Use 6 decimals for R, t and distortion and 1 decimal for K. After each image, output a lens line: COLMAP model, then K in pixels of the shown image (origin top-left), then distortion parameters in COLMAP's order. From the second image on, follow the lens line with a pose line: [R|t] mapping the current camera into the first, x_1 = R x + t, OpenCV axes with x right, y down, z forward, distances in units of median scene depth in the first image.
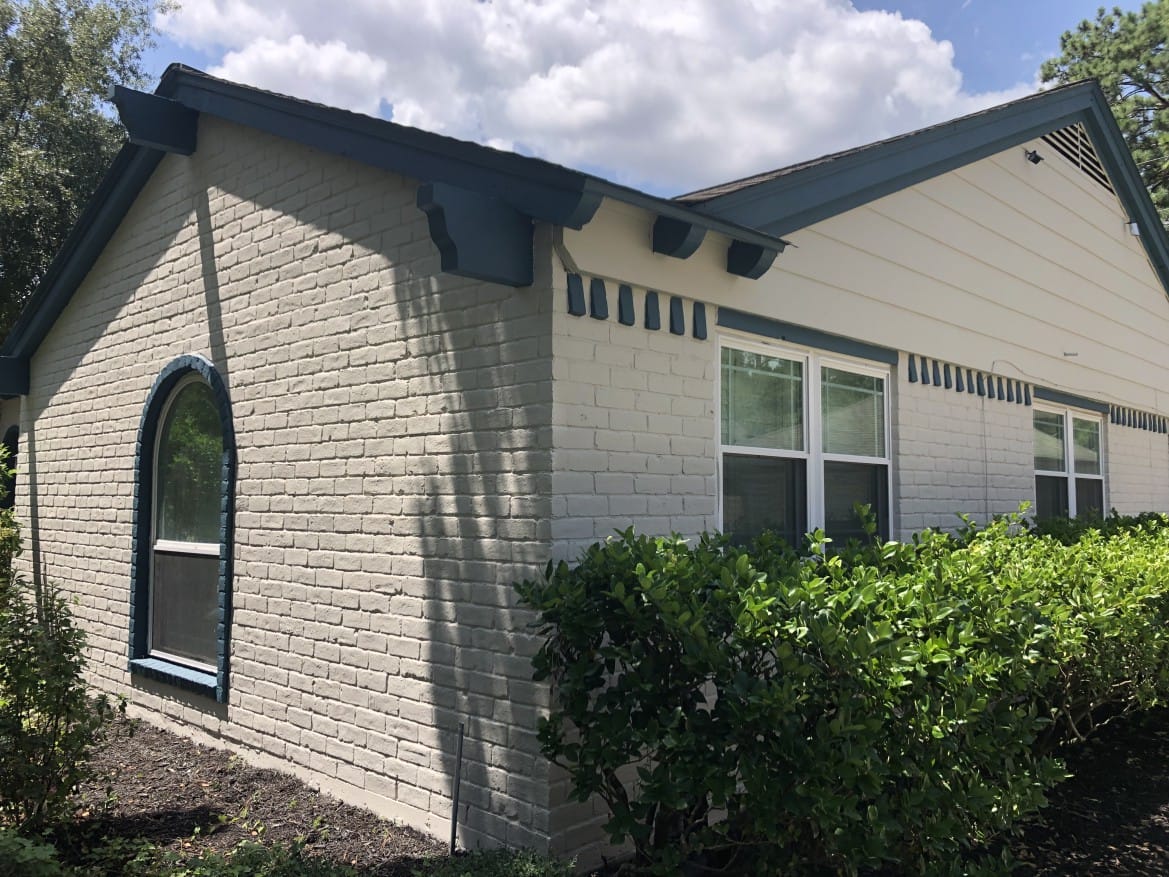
lens RADIAL K [[961.1, 0, 578.5], [0, 961.1, 441.9], [0, 0, 1]] dist [0.000445, 0.012630]
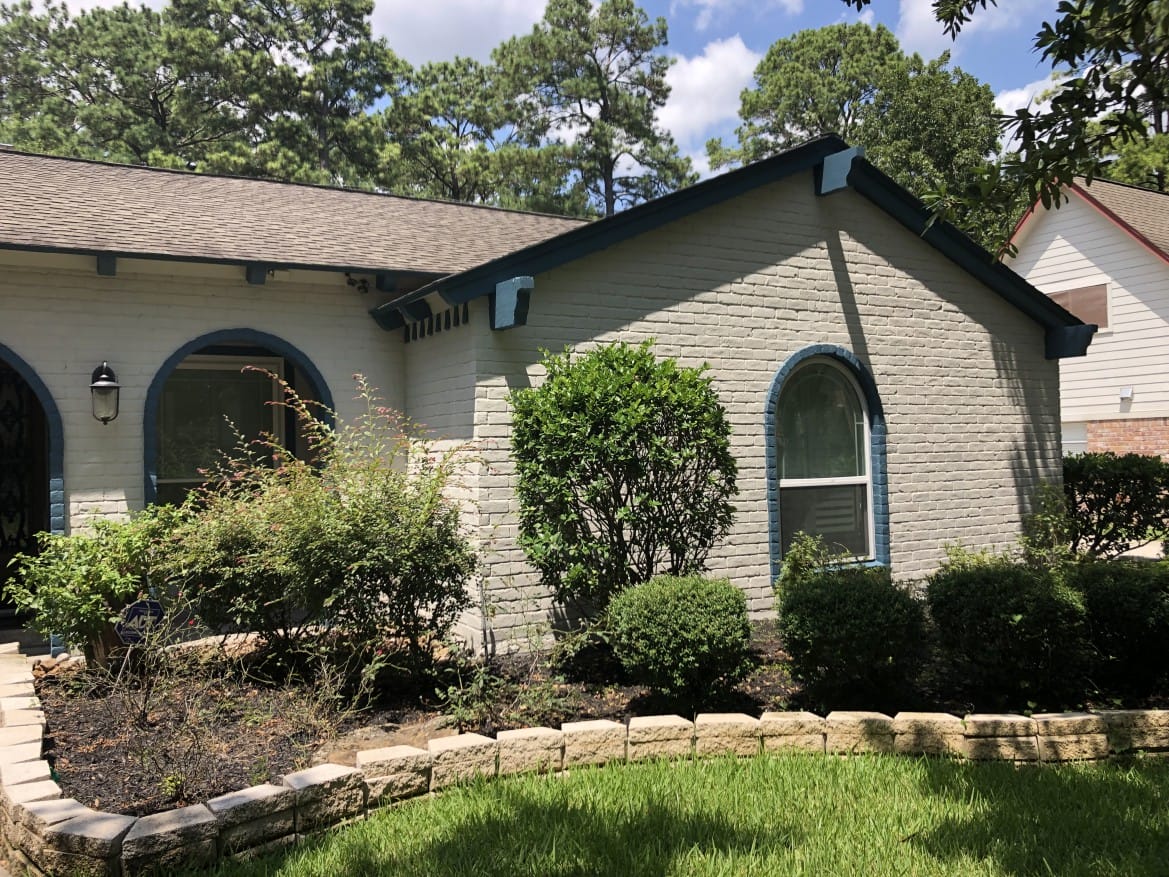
lens RADIAL K [[961.1, 0, 578.5], [0, 961.1, 441.9], [0, 0, 1]] dist [0.000445, 0.012630]
pose [[0.281830, 0.010063, 0.959412, -2.232273], [-0.033197, 0.999449, -0.000731, 0.078081], [-0.958890, -0.031644, 0.282009, 1.145454]]
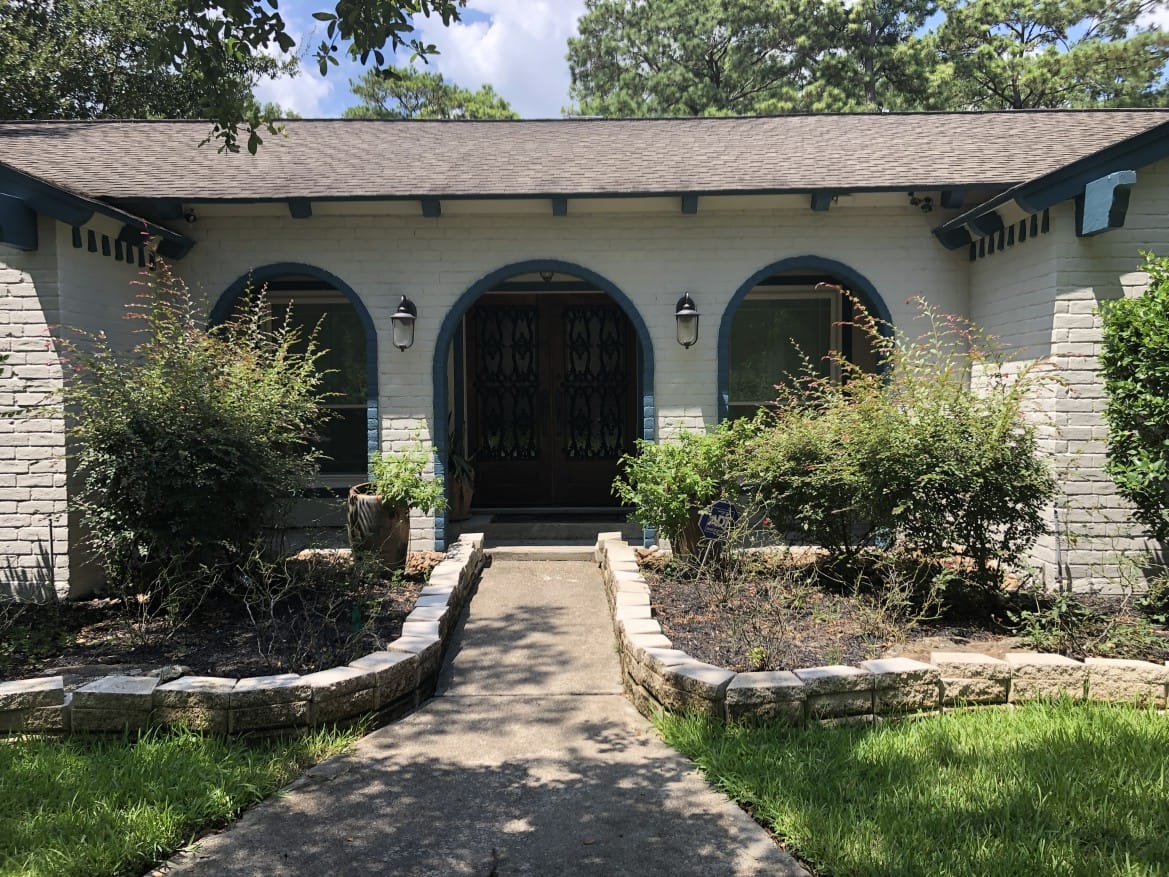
lens RADIAL K [[961.1, 0, 578.5], [0, 961.1, 441.9], [0, 0, 1]] dist [0.000445, 0.012630]
pose [[0.736707, -0.026471, 0.675693, -2.277153], [-0.034060, 0.996513, 0.076175, 0.112849], [-0.675353, -0.079133, 0.733237, 1.159637]]
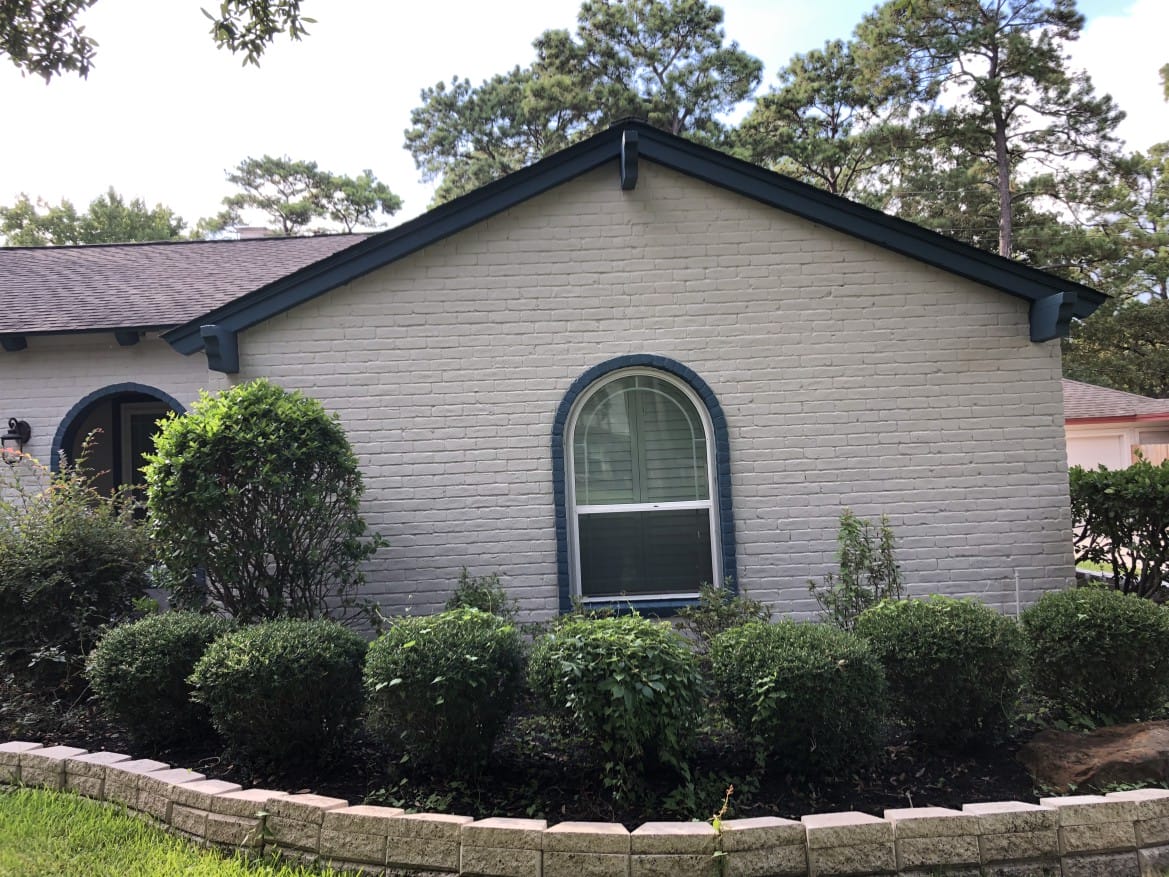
lens RADIAL K [[969.7, 0, 566.5], [0, 969.7, 437.1], [0, 0, 1]] dist [0.009507, 0.005836]
pose [[0.718296, -0.002616, 0.695733, -1.634430], [0.001315, 0.999996, 0.002403, 0.018442], [-0.695736, -0.000811, 0.718297, 0.196646]]
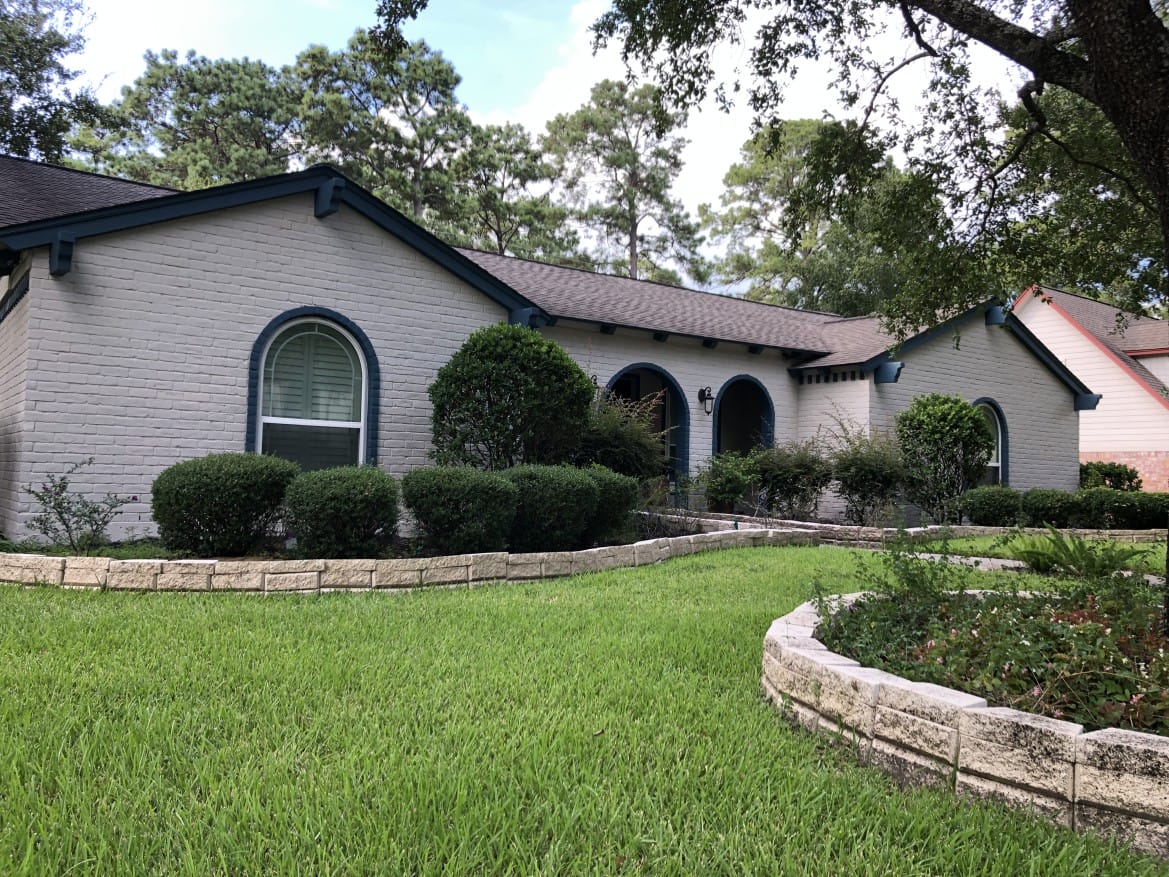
lens RADIAL K [[966.3, 0, 577.5], [0, 966.3, 443.1], [0, 0, 1]] dist [0.002716, -0.004562]
pose [[0.180467, 0.048880, 0.982366, -4.123775], [-0.087156, 0.995630, -0.033529, 0.300699], [-0.979712, -0.079568, 0.183939, 1.986690]]
